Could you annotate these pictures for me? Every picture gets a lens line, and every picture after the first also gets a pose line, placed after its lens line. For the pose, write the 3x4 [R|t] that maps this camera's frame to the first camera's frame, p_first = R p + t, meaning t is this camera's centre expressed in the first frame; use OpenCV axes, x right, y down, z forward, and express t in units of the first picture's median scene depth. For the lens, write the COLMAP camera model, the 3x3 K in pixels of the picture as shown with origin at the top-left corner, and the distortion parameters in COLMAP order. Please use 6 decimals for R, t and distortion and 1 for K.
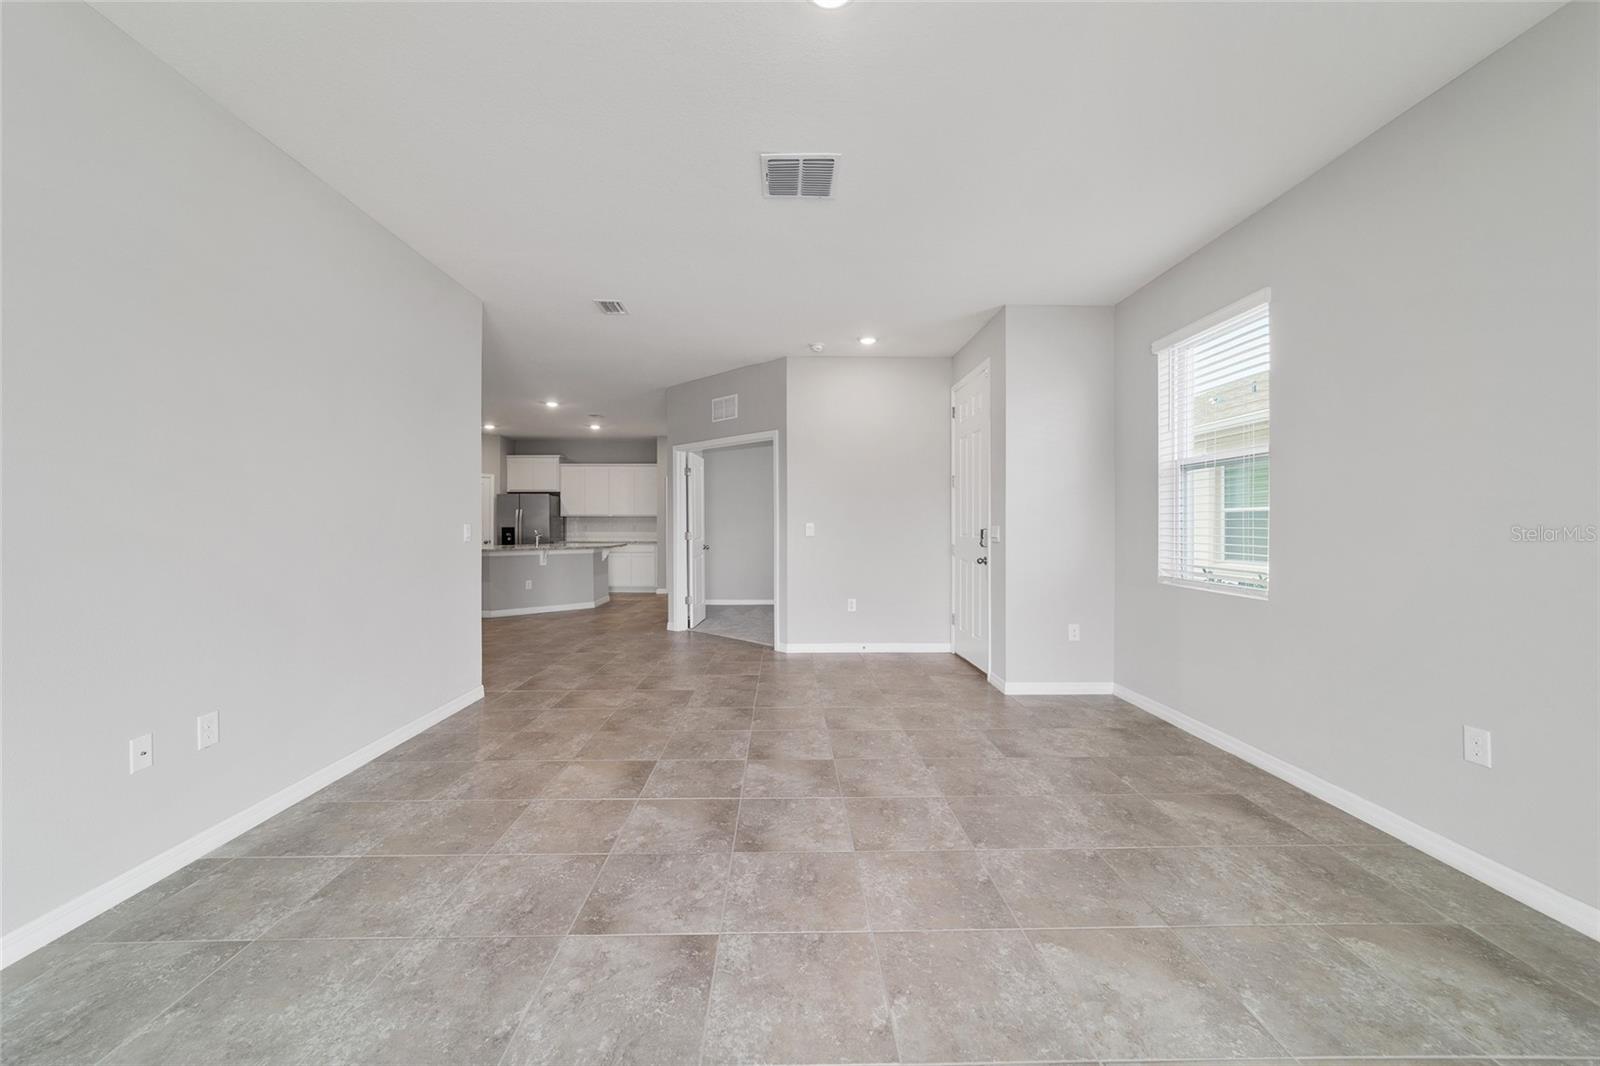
lens RADIAL K [[614.6, 0, 798.6], [0, 614.6, 527.5], [0, 0, 1]] dist [-0.017466, 0.007652]
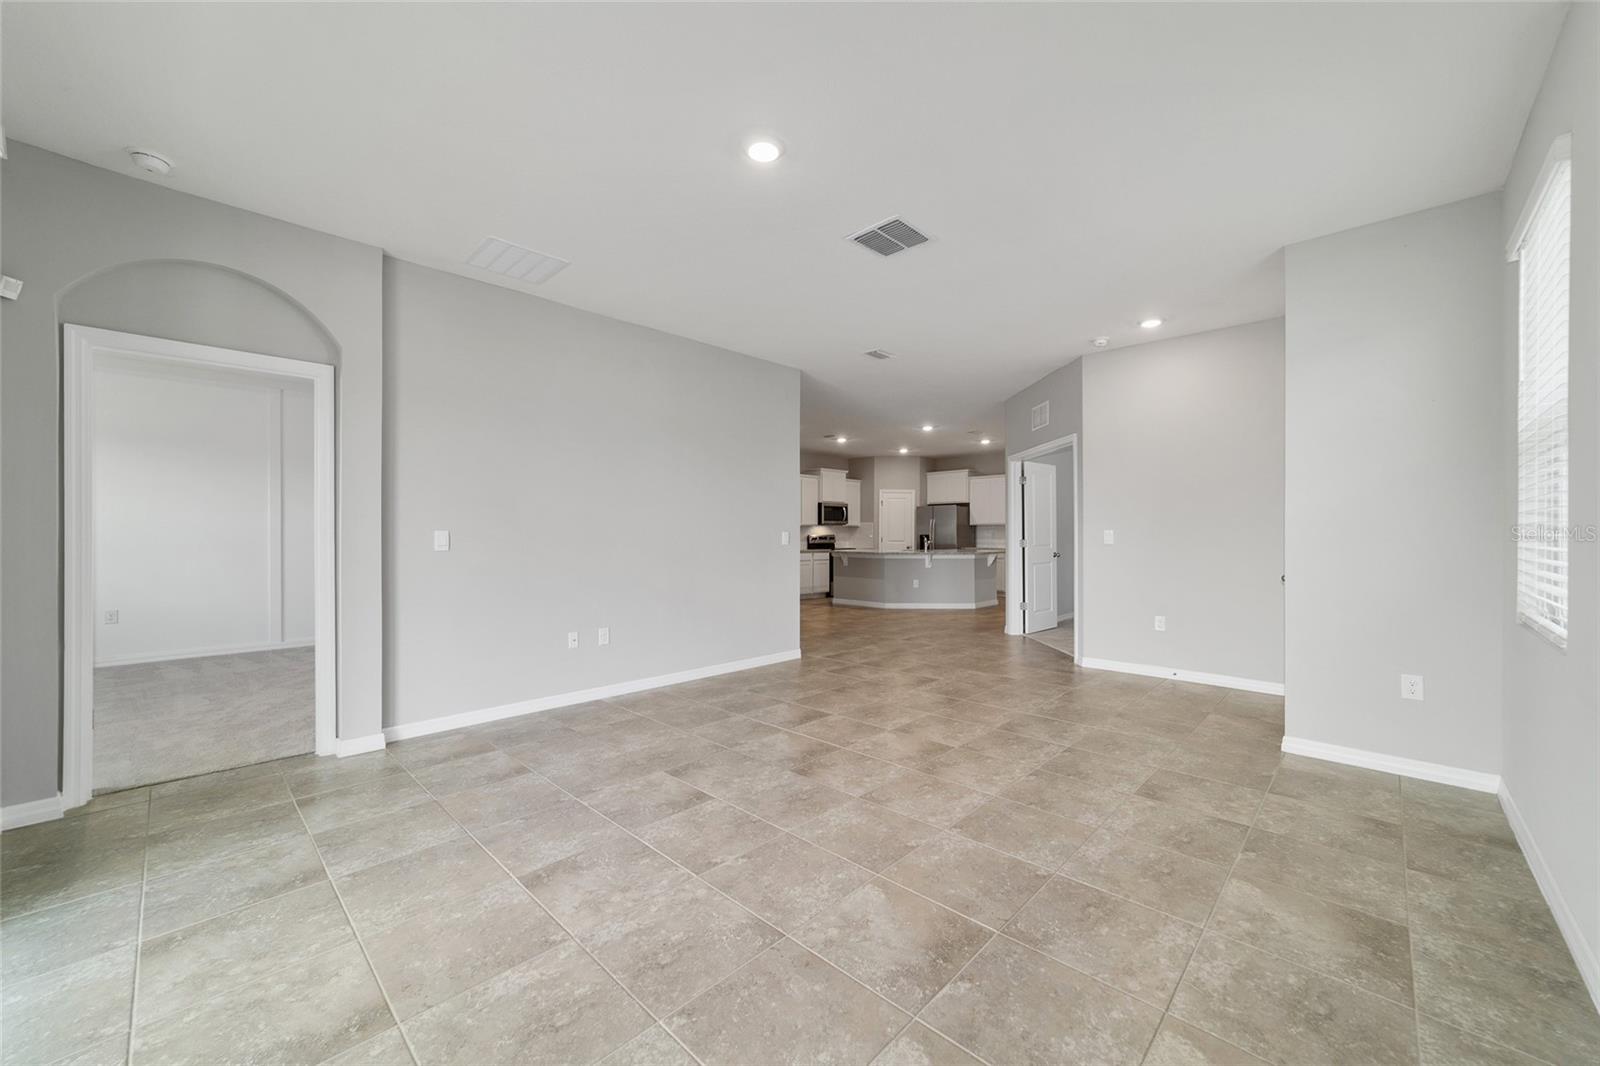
lens RADIAL K [[614.6, 0, 798.4], [0, 614.6, 535.4], [0, 0, 1]] dist [-0.017466, 0.007652]
pose [[0.702091, 0.001473, -0.712086, 0.562419], [-0.001719, 0.999998, 0.000373, 0.002075], [0.712086, 0.000962, 0.702092, 0.032419]]
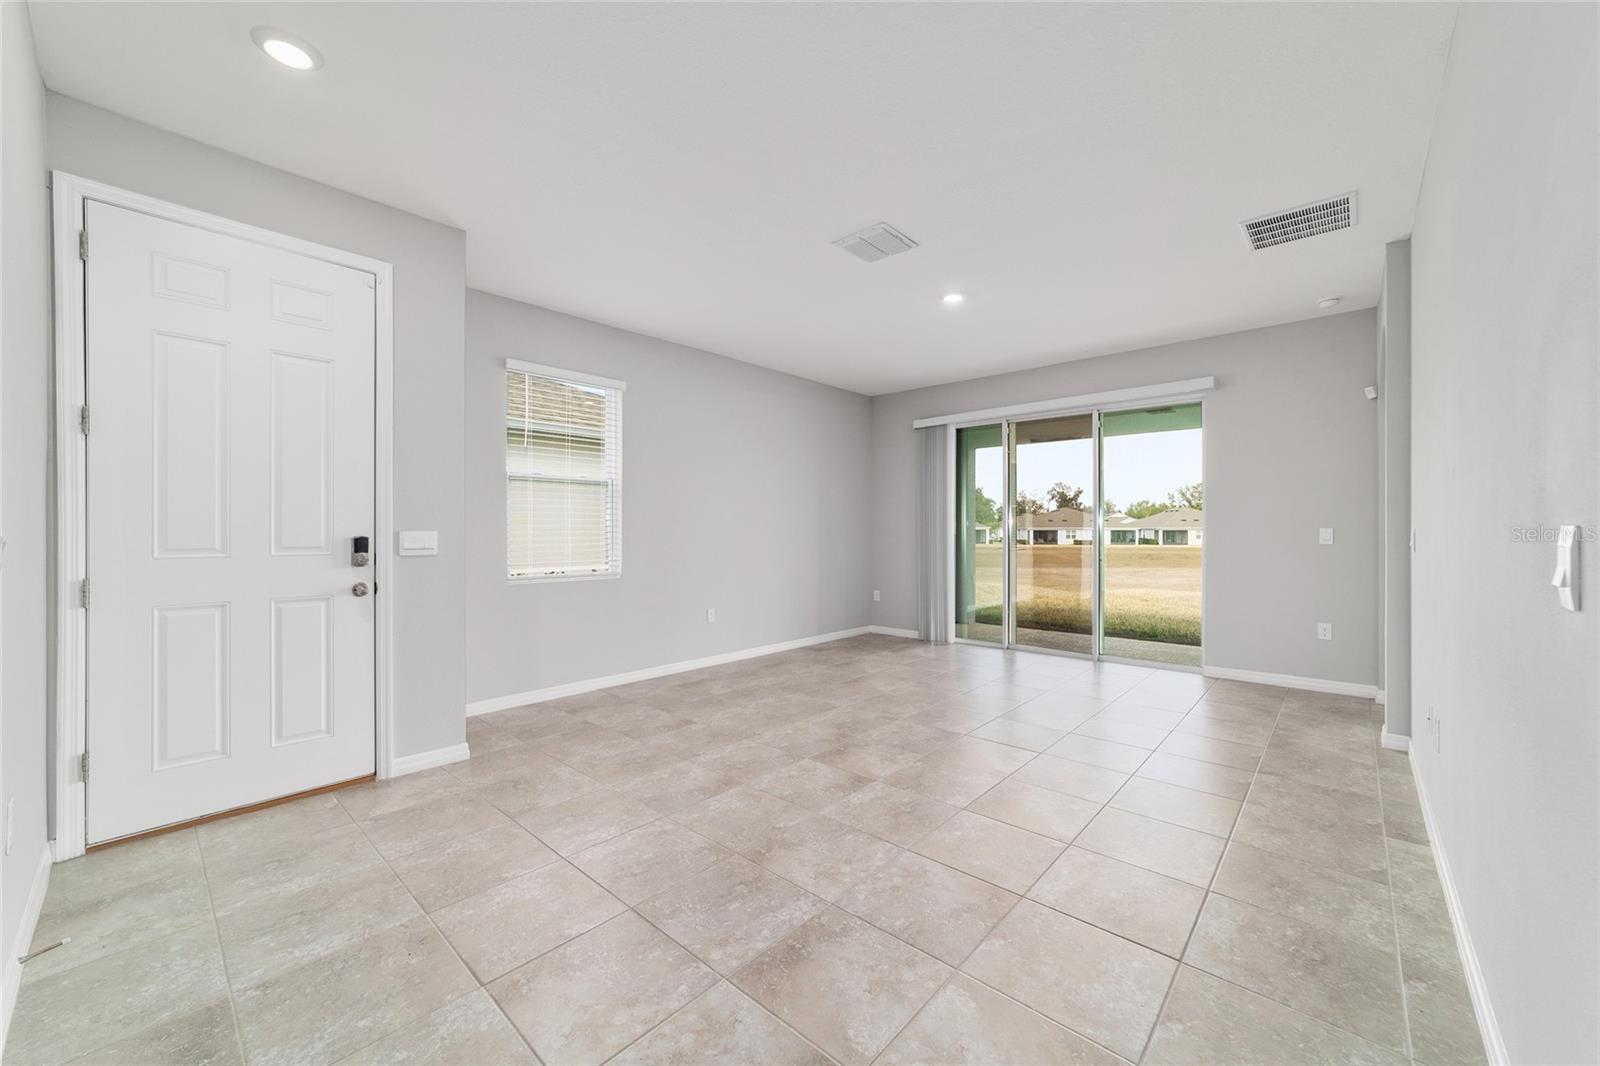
lens RADIAL K [[614.6, 0, 800.5], [0, 614.6, 529.2], [0, 0, 1]] dist [-0.017466, 0.007652]
pose [[-0.724329, 0.001639, 0.689452, -0.570883], [0.002562, 0.999997, 0.000315, -0.004852], [-0.689450, 0.001994, -0.724331, 1.552671]]
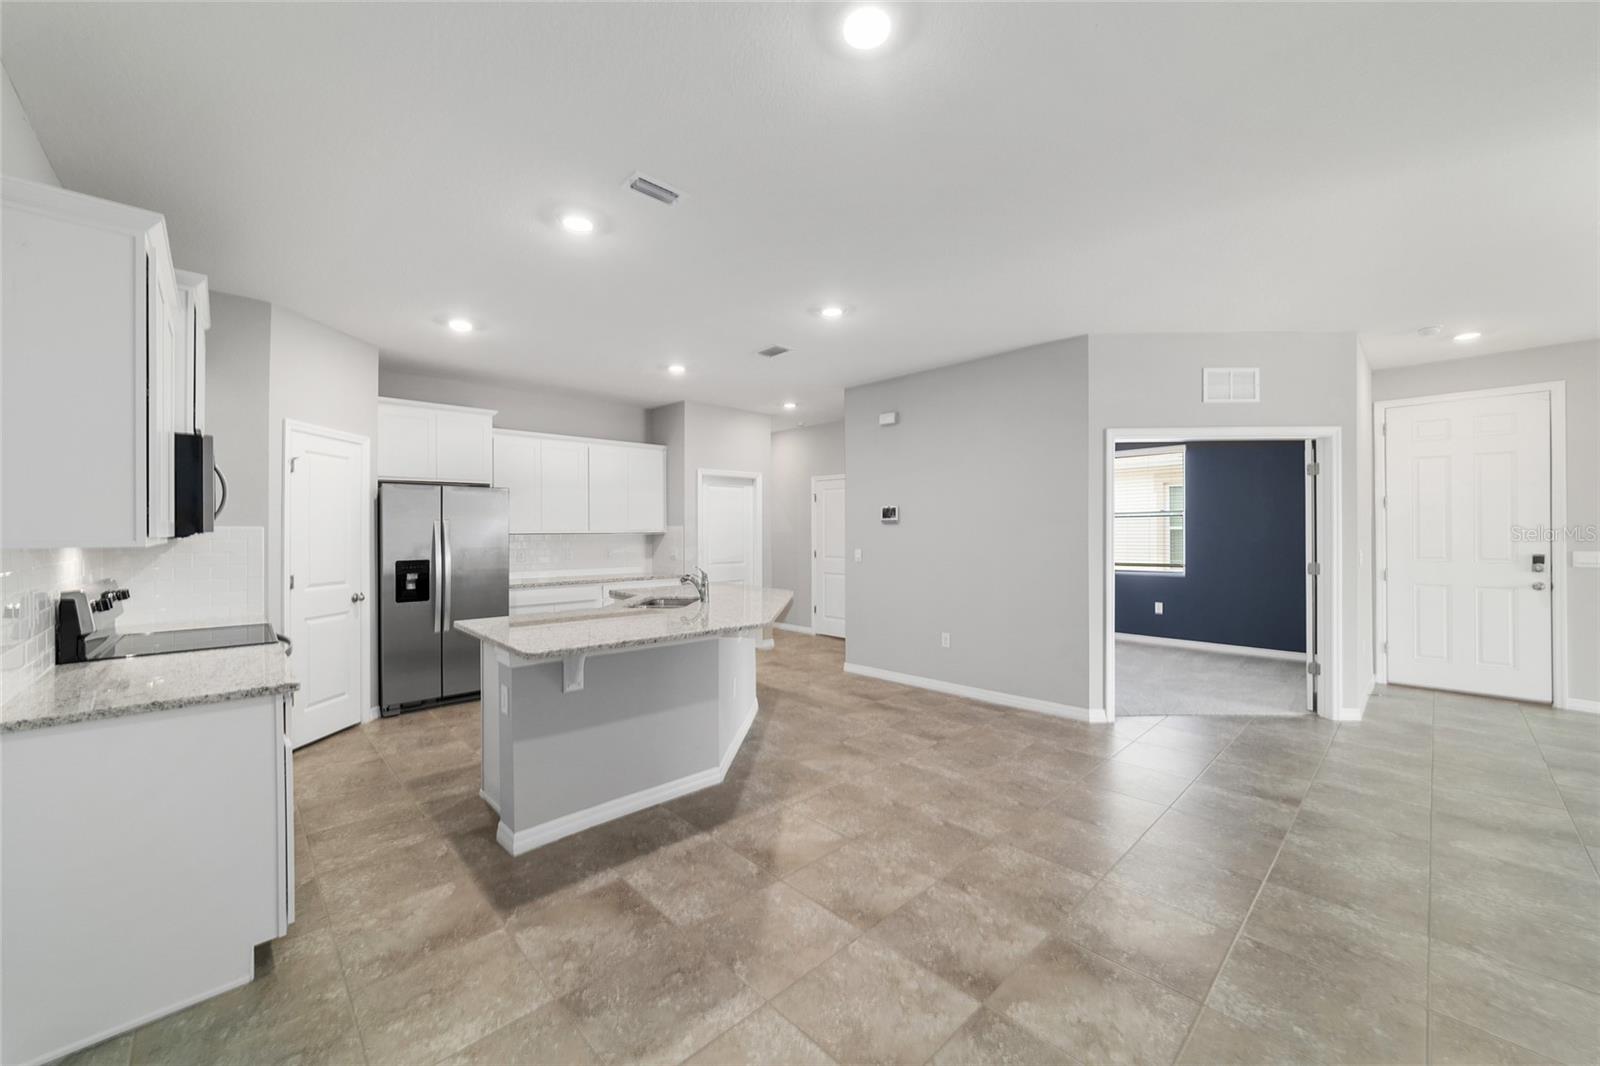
lens RADIAL K [[614.6, 0, 793.3], [0, 614.6, 532.6], [0, 0, 1]] dist [-0.017466, 0.007652]
pose [[0.740688, -0.005150, 0.671830, -1.699916], [0.007183, 0.999974, -0.000254, -0.056147], [-0.671811, 0.005014, 0.740706, 1.476267]]
